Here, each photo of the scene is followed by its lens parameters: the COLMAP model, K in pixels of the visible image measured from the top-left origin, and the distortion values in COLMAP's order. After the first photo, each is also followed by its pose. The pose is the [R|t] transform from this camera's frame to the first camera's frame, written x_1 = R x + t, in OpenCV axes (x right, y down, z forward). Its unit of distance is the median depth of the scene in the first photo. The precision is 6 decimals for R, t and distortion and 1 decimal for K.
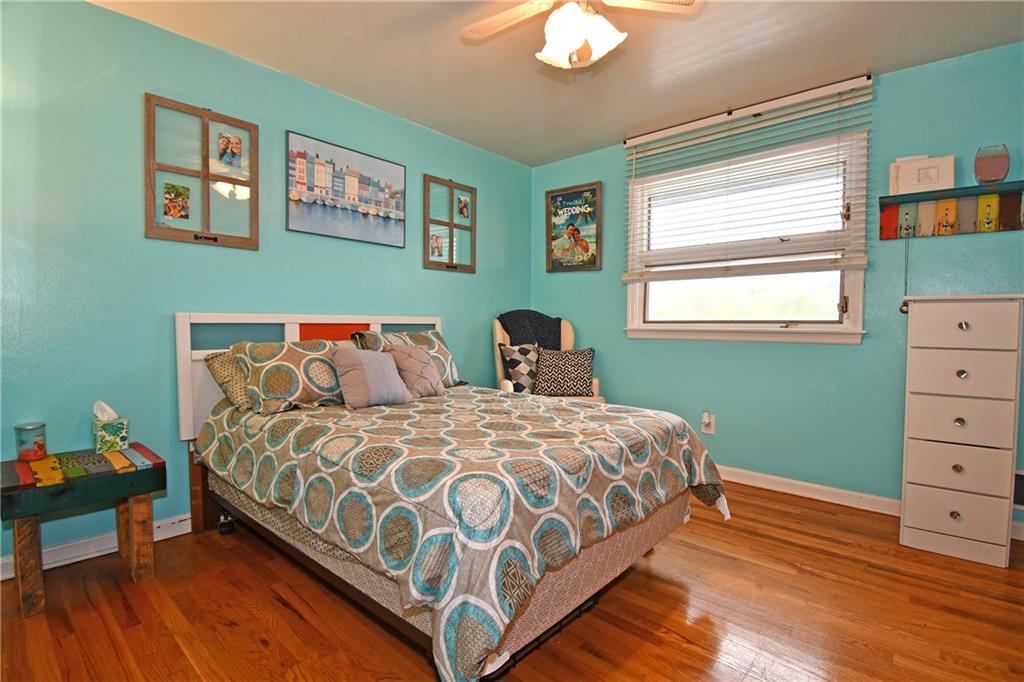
lens RADIAL K [[490.4, 0, 510.2], [0, 490.4, 340.2], [0, 0, 1]] dist [0.001691, -0.000675]
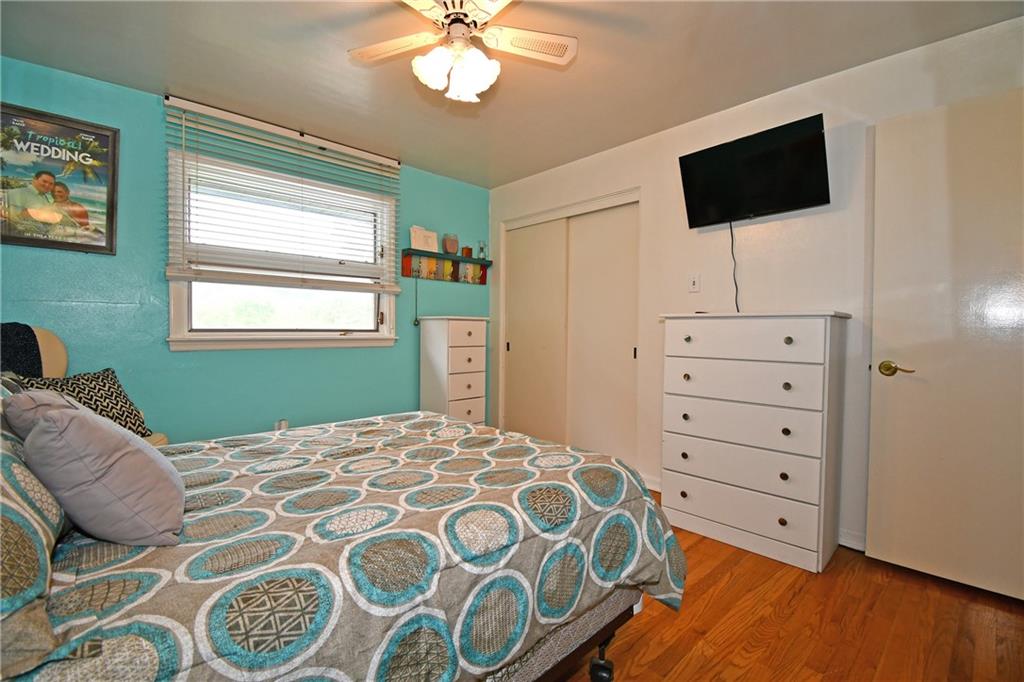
lens RADIAL K [[447.9, 0, 517.1], [0, 447.9, 341.5], [0, 0, 1]] dist [0.001146, -0.016279]
pose [[0.077848, -0.028534, 0.996557, -0.503211], [0.027255, 0.999278, 0.026483, -0.027375], [-0.996593, 0.025100, 0.078569, 0.479083]]
